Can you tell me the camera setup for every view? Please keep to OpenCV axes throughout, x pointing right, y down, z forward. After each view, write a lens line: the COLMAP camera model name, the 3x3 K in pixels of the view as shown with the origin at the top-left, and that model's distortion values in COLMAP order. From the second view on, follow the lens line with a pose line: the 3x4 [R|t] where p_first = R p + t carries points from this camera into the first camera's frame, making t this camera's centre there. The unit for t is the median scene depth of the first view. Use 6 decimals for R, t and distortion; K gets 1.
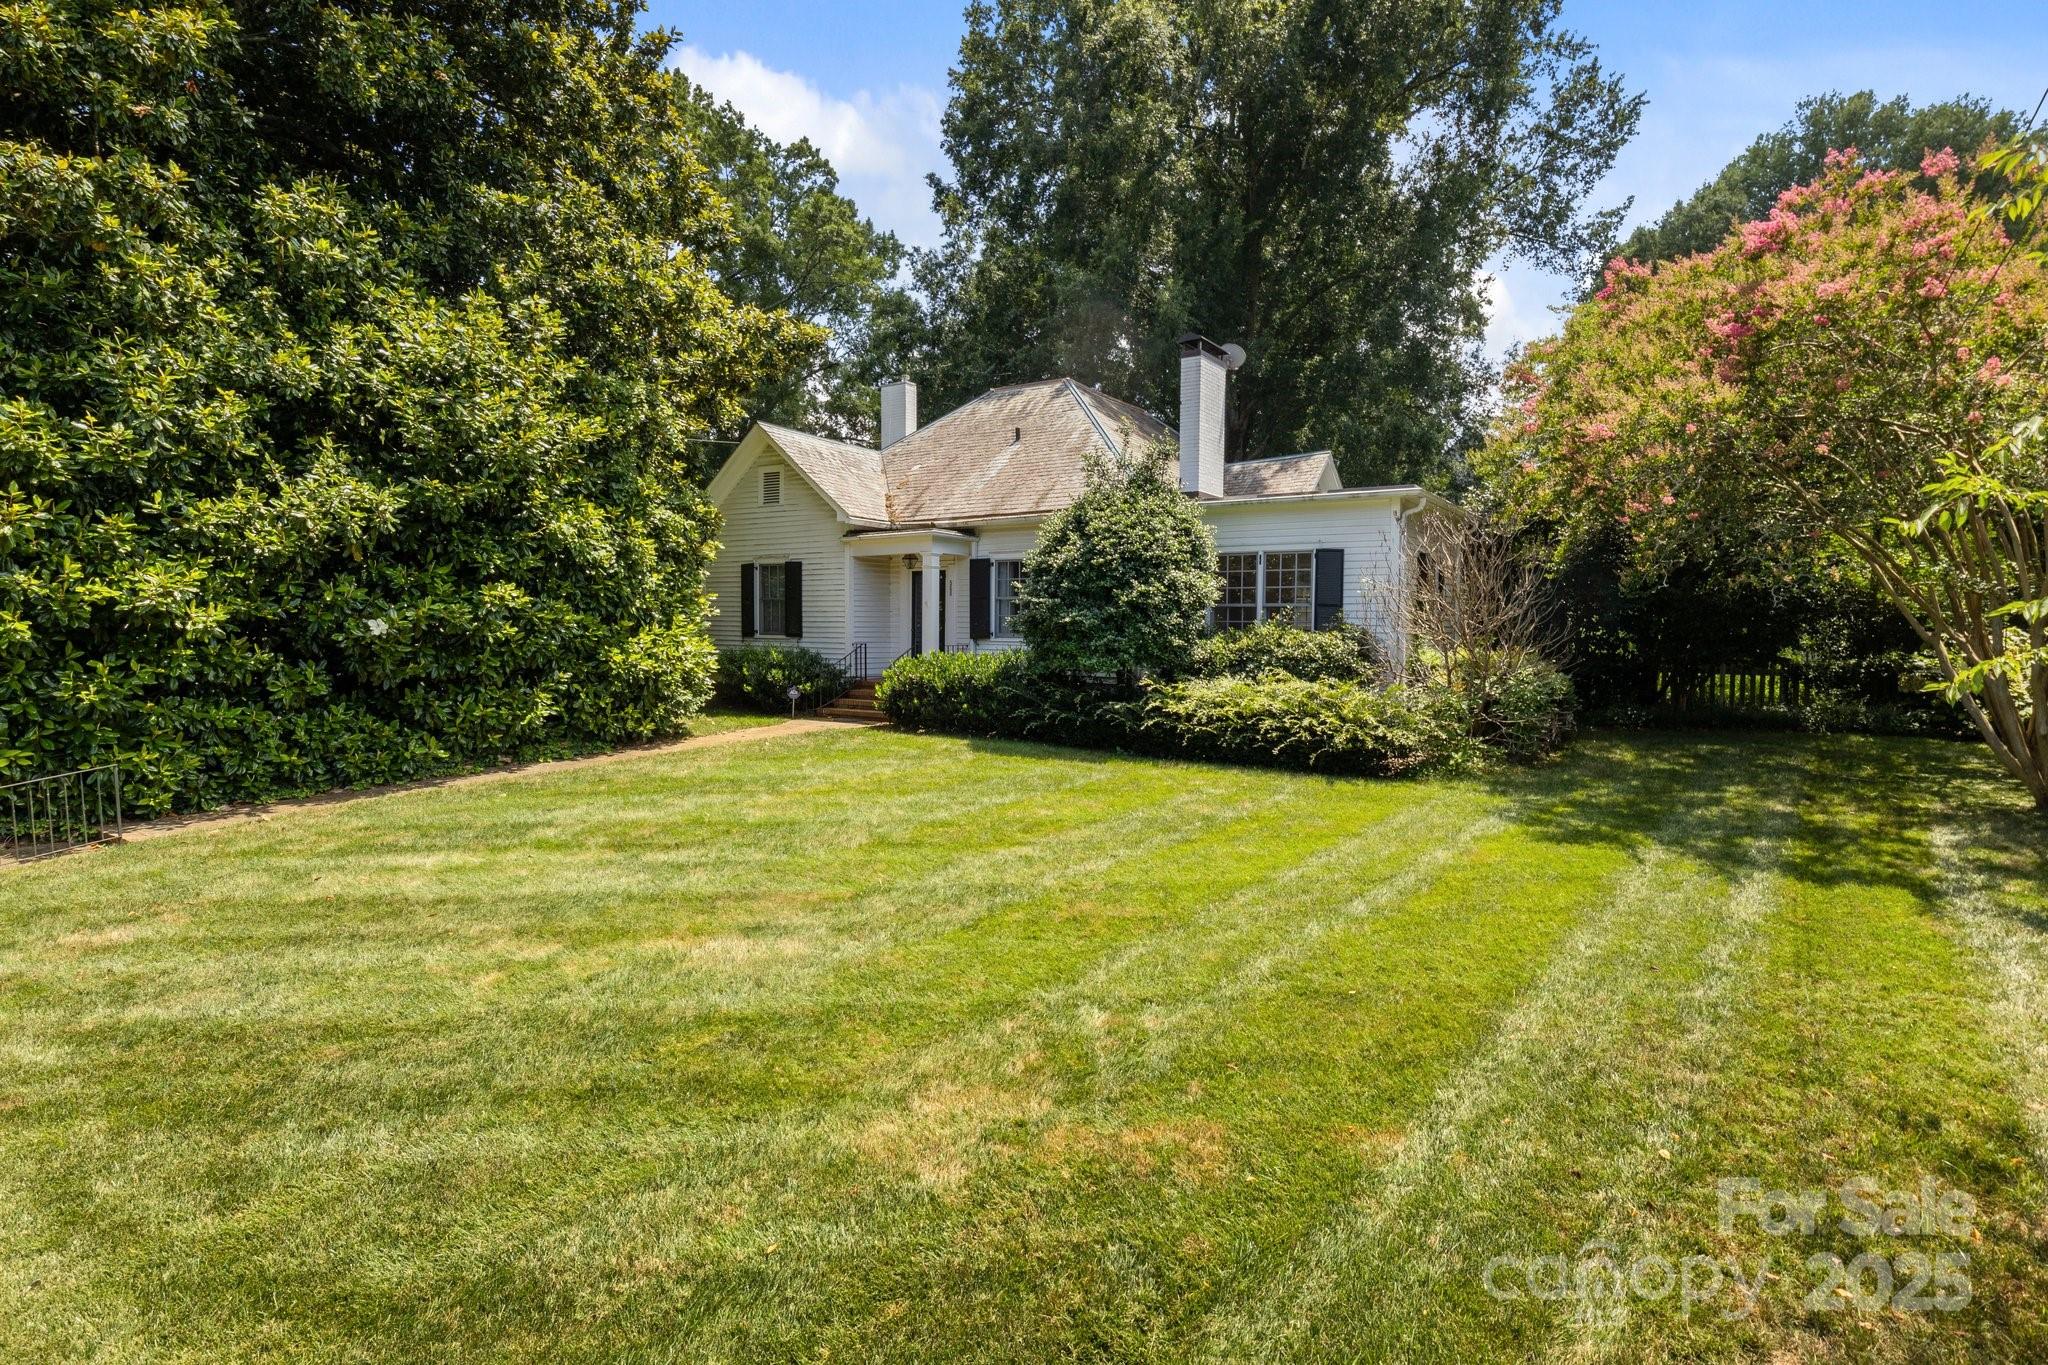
lens RADIAL K [[1035.2, 0, 1008.5], [0, 1035.2, 683.2], [0, 0, 1]] dist [-0.003137, -0.000407]
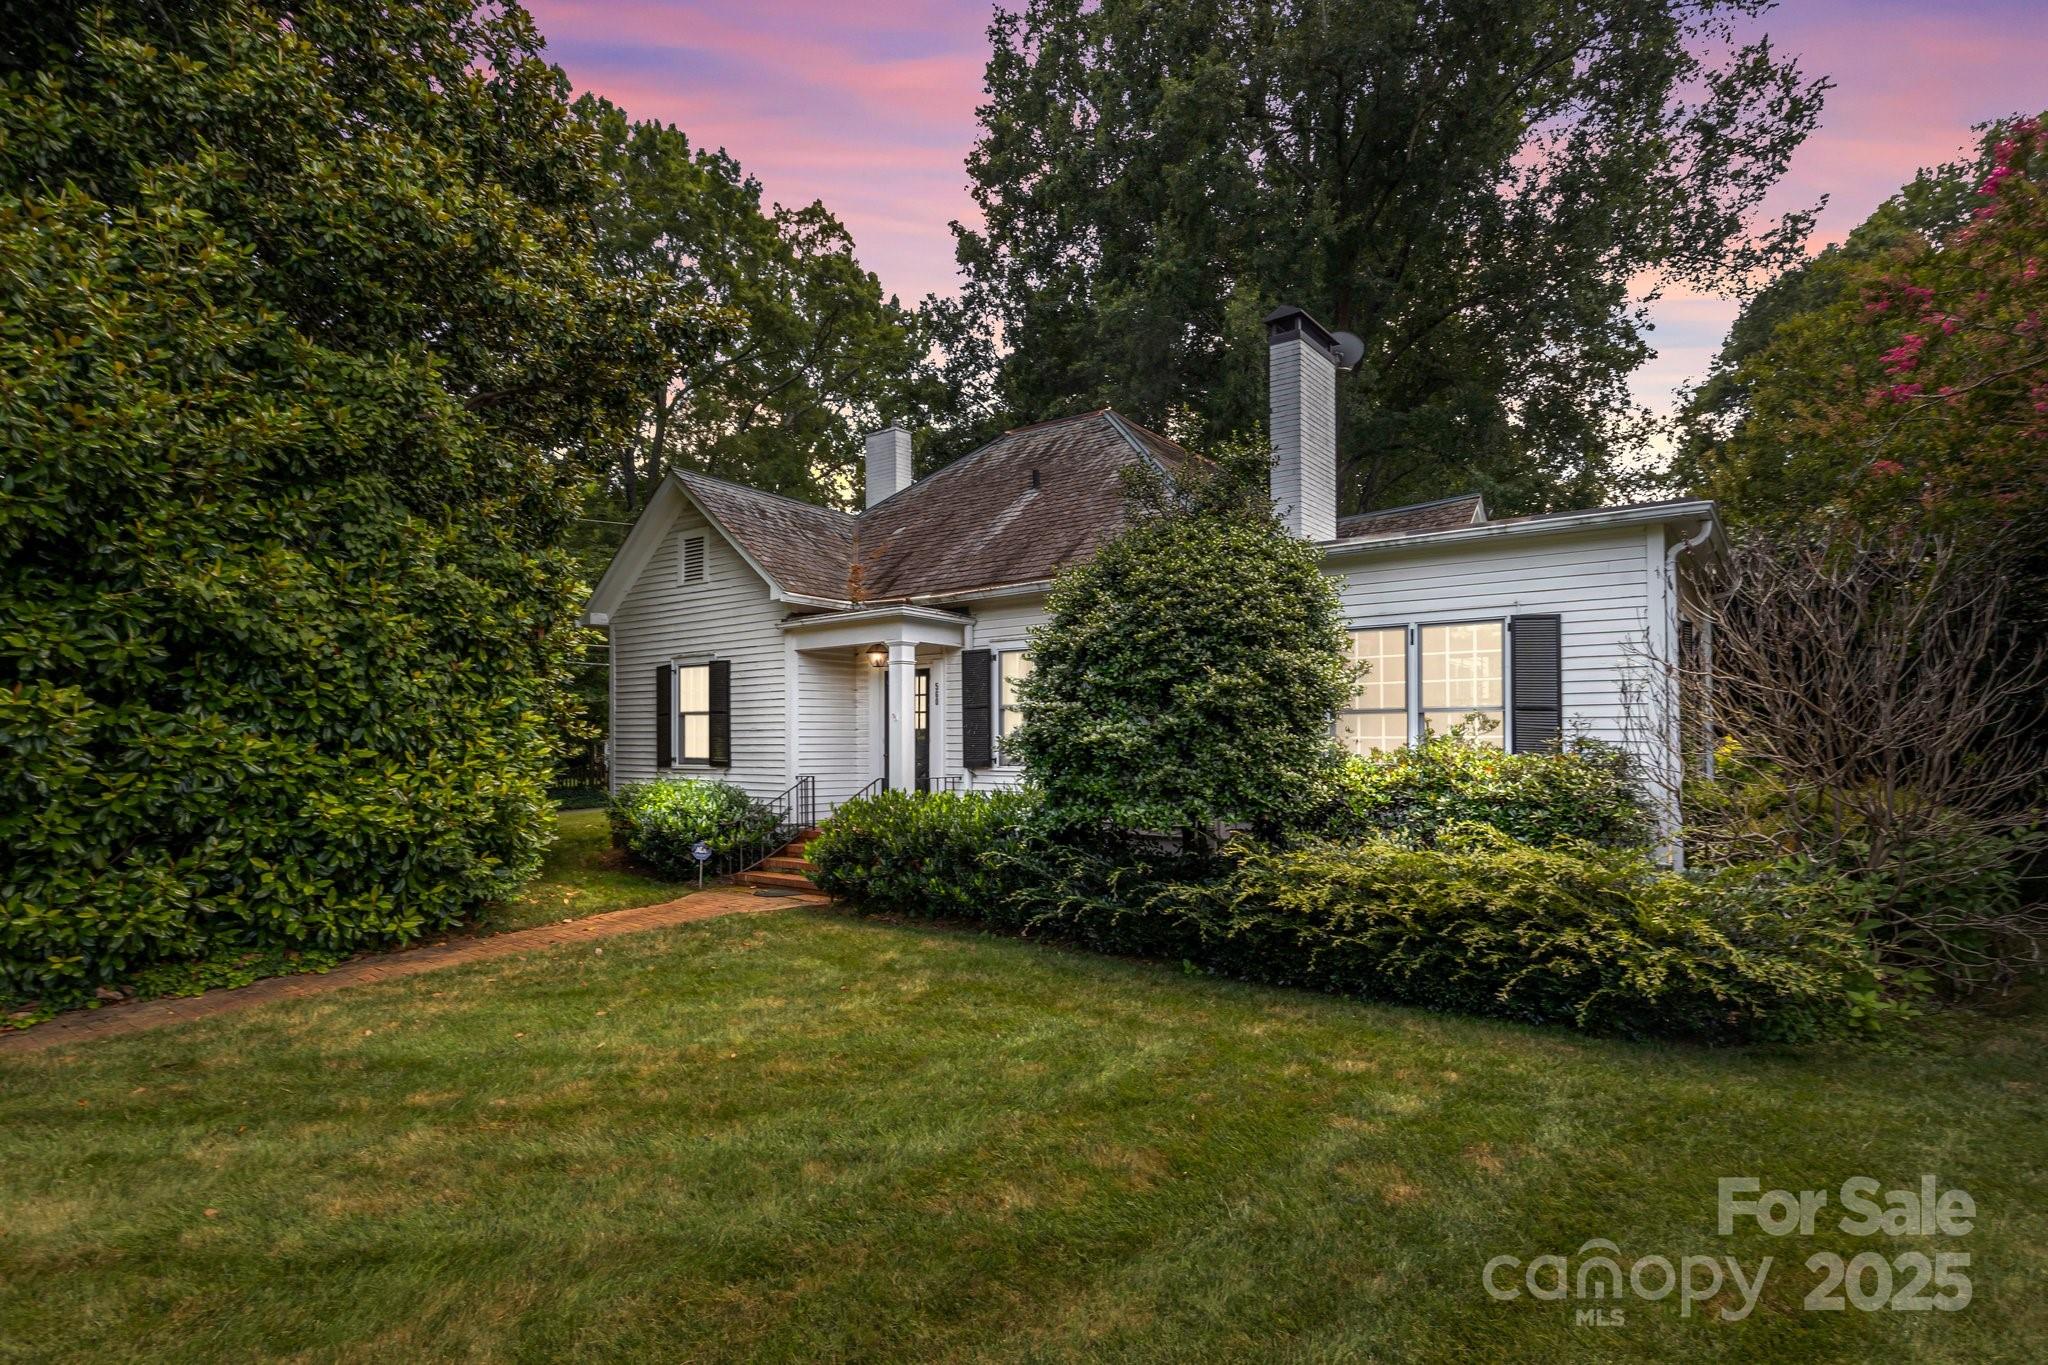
lens RADIAL K [[1049.2, 0, 1023.3], [0, 1049.2, 738.5], [0, 0, 1]] dist [-0.008967, -0.000001]
pose [[0.998849, -0.012034, -0.046423, 0.034816], [0.009144, 0.998036, -0.061972, -0.019442], [0.047077, 0.061476, 0.996998, 0.324110]]
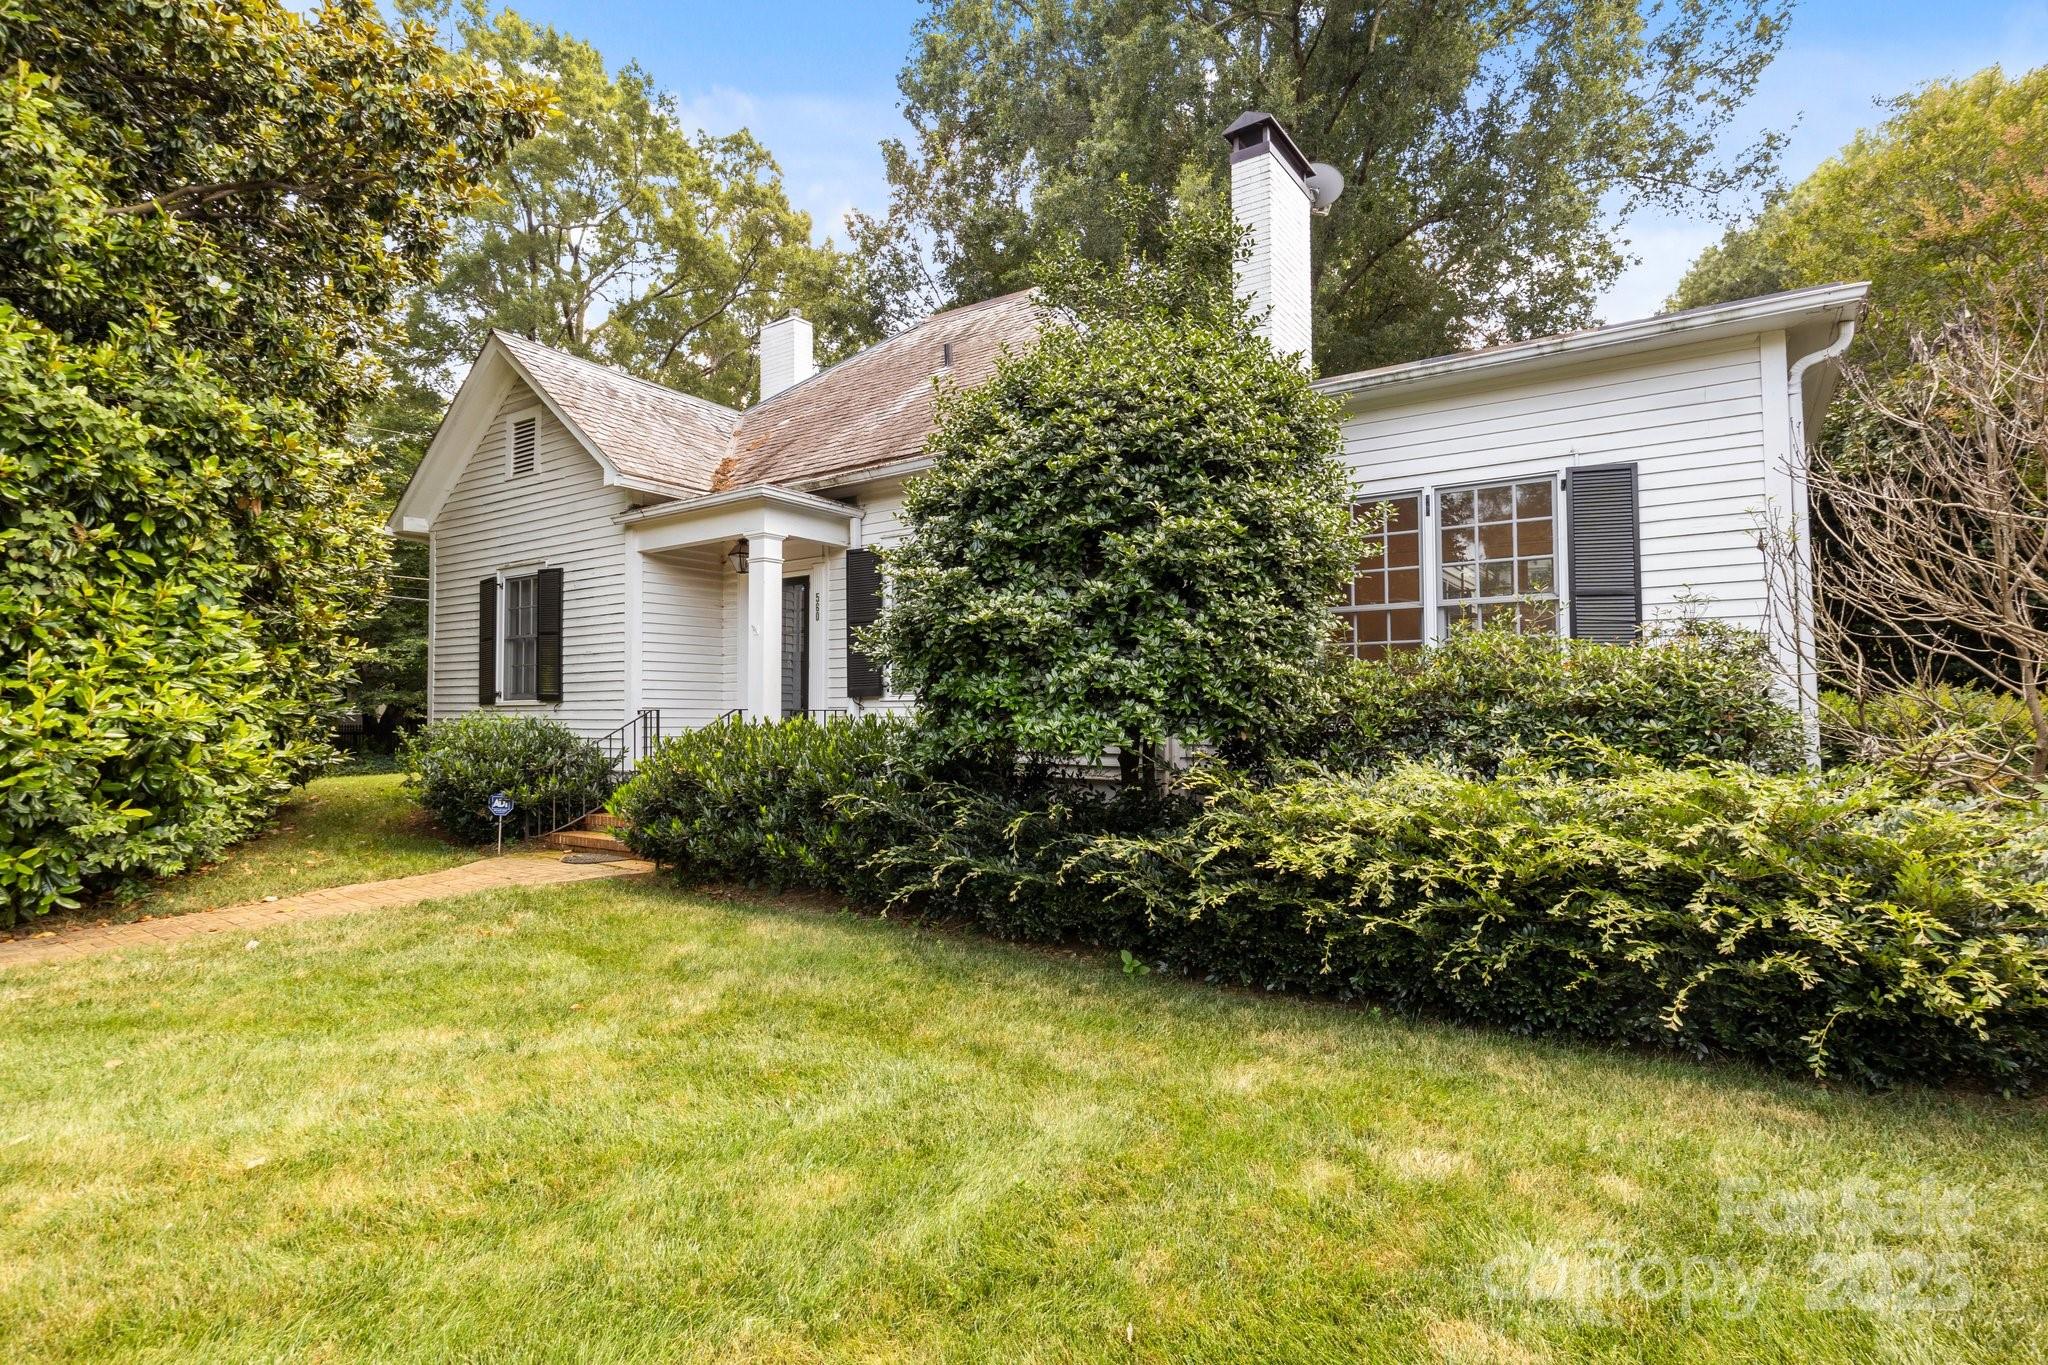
lens RADIAL K [[1026.3, 0, 1024.0], [0, 1026.3, 682.5], [0, 0, 1]] dist [-0.008698, -0.000648]
pose [[0.999907, -0.013636, 0.000621, 0.054572], [0.013638, 0.996050, -0.087739, -0.002919], [0.000578, 0.087739, 0.996143, 0.484514]]
